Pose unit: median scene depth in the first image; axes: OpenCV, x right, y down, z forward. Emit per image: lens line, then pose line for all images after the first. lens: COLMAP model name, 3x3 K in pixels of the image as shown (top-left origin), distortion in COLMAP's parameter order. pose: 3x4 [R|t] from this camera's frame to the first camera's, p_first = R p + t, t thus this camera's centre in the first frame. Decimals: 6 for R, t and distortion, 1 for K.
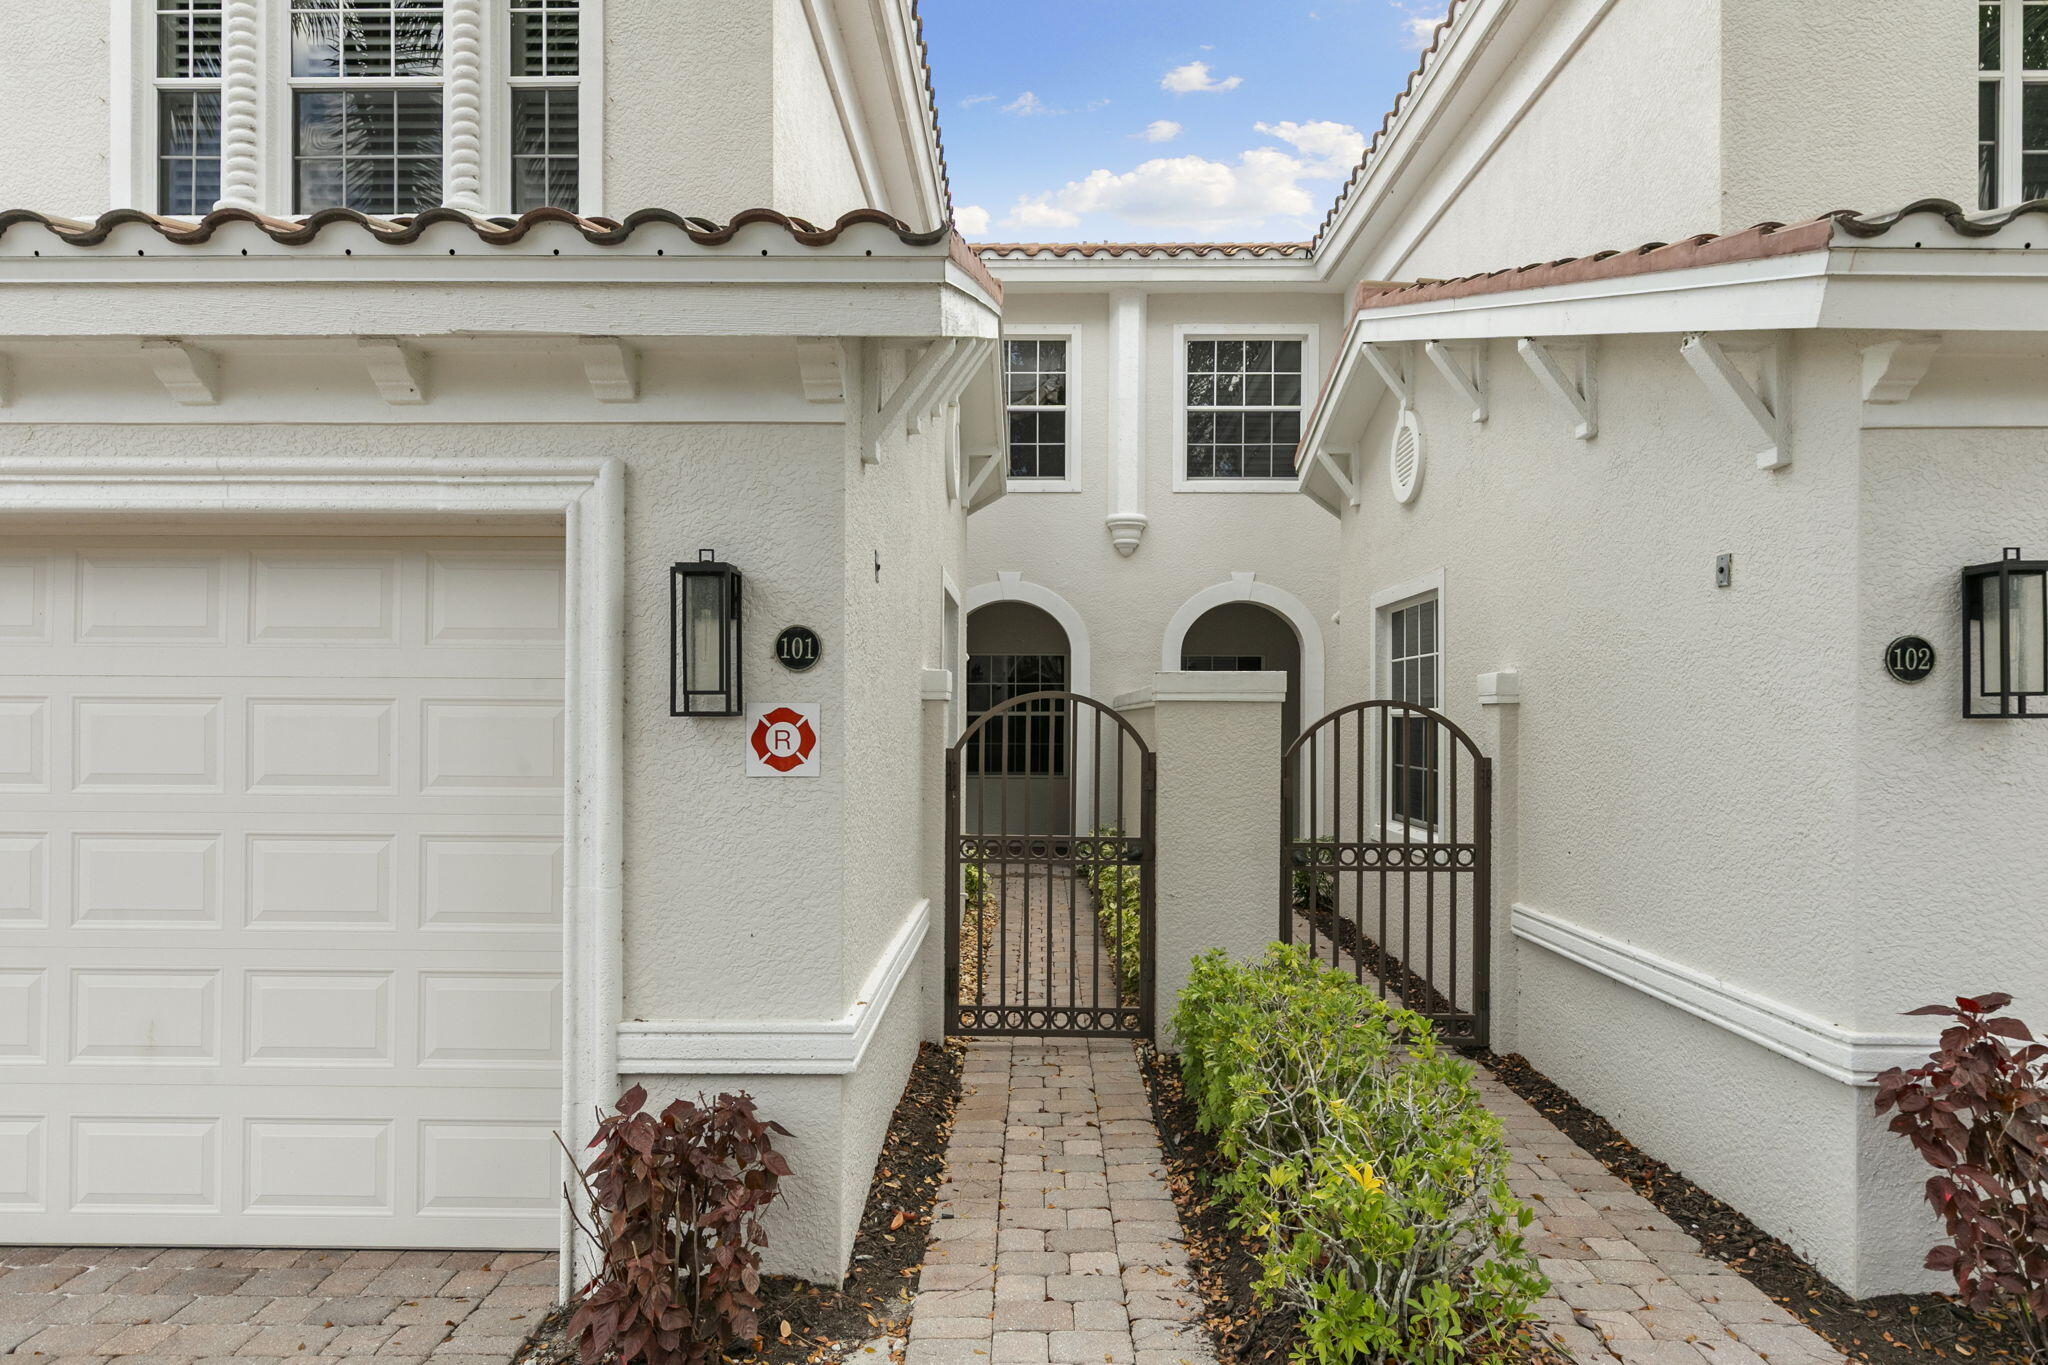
lens RADIAL K [[845.6, 0, 1022.6], [0, 845.6, 688.2], [0, 0, 1]] dist [0.007085, -0.000349]
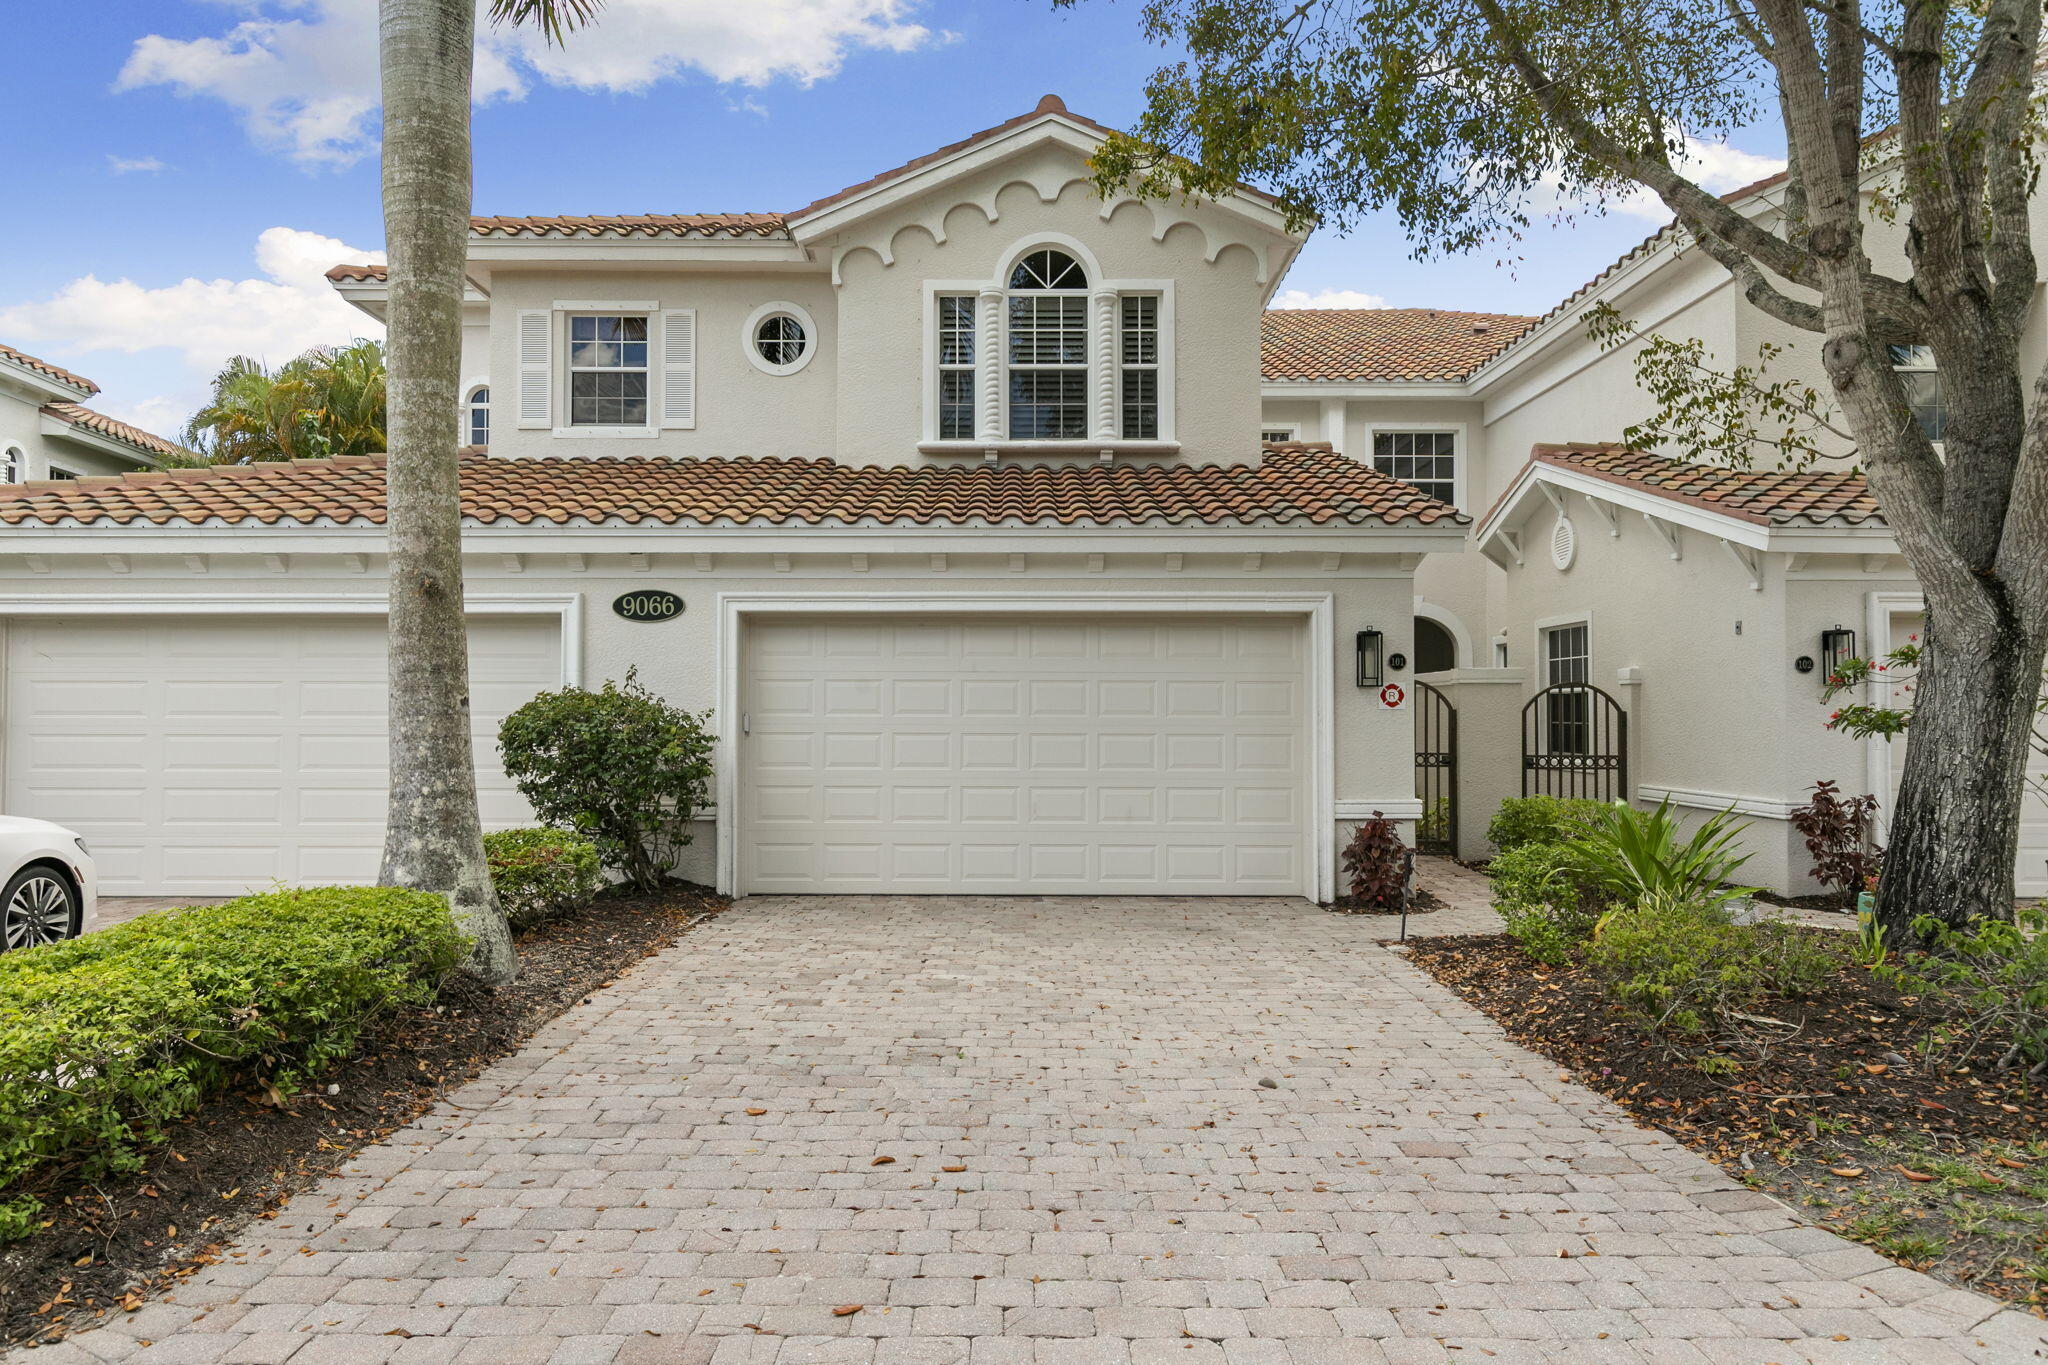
lens RADIAL K [[921.2, 0, 1026.9], [0, 921.2, 668.2], [0, 0, 1]] dist [0.010393, -0.000823]
pose [[0.999809, -0.003062, 0.019288, -1.283994], [0.003298, 0.999920, -0.012214, 0.005072], [-0.019250, 0.012275, 0.999739, -1.637289]]
